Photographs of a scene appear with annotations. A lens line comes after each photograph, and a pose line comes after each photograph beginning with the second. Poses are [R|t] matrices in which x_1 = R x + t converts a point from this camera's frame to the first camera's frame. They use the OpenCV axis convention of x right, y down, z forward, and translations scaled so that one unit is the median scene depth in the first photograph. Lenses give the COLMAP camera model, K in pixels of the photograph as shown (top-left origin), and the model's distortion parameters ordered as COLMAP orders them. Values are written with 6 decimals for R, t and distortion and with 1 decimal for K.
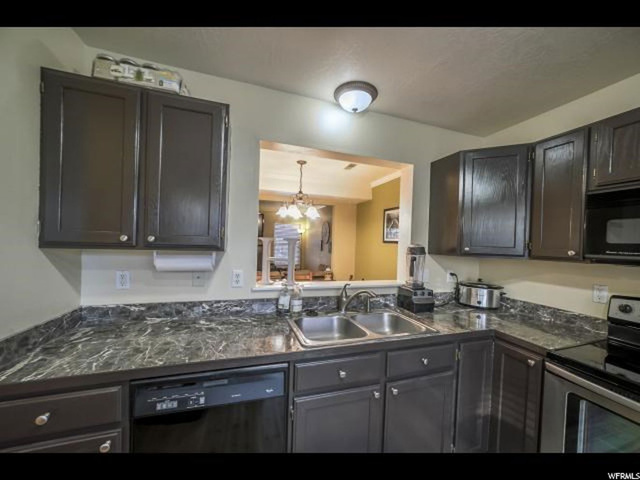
lens RADIAL K [[250.2, 0, 324.6], [0, 250.2, 245.0], [0, 0, 1]] dist [-0.018466, 0.009260]
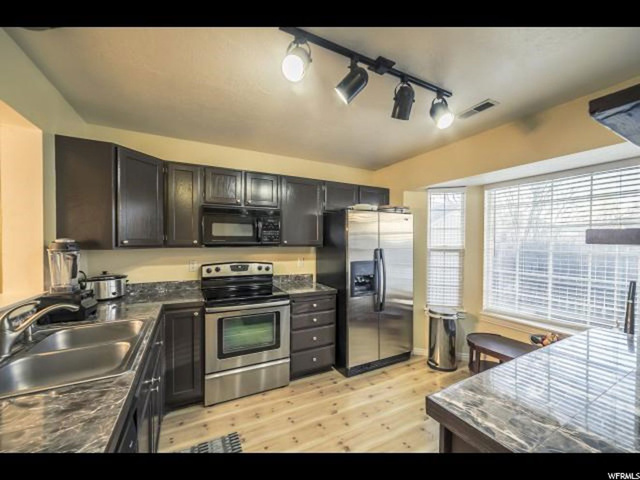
lens RADIAL K [[258.3, 0, 333.7], [0, 258.3, 244.7], [0, 0, 1]] dist [-0.021361, -0.000023]
pose [[-0.181770, -0.048866, 0.982126, -0.672877], [0.001181, 0.998753, 0.049912, -0.025066], [-0.983340, 0.010233, -0.181486, 0.353584]]
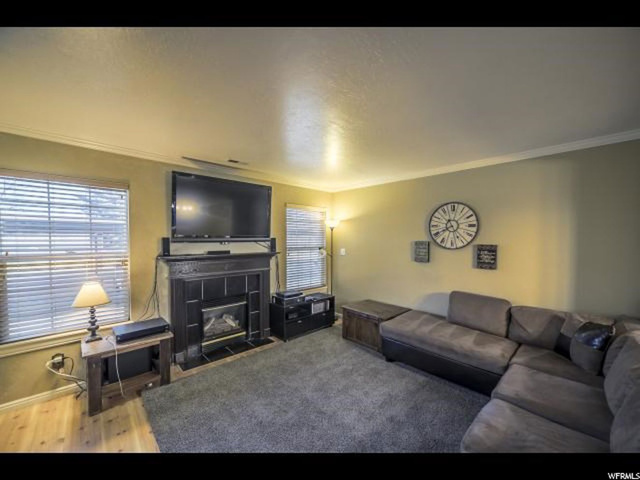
lens RADIAL K [[250.2, 0, 324.6], [0, 250.2, 245.0], [0, 0, 1]] dist [-0.018466, 0.009260]
pose [[0.906035, -0.041954, 0.421118, -1.651204], [0.030064, 0.998941, 0.034837, -0.144160], [-0.422133, -0.018903, 0.906337, 2.531987]]
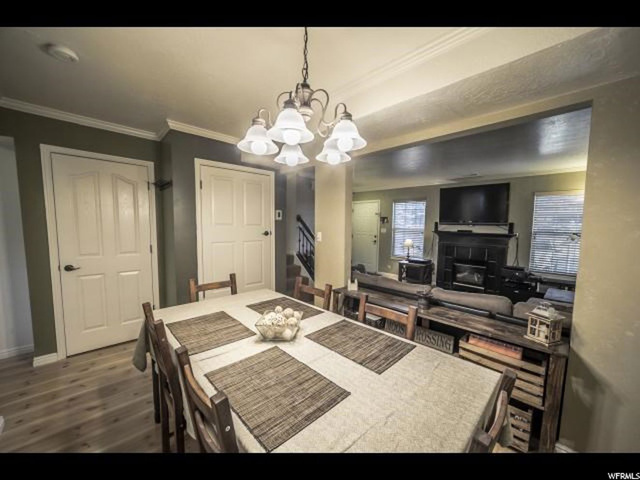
lens RADIAL K [[250.2, 0, 324.6], [0, 250.2, 245.0], [0, 0, 1]] dist [-0.018466, 0.009260]
pose [[0.432955, 0.053513, -0.899826, 0.492423], [-0.015128, 0.998527, 0.052104, -0.007158], [0.901288, -0.008946, 0.433127, 1.630307]]
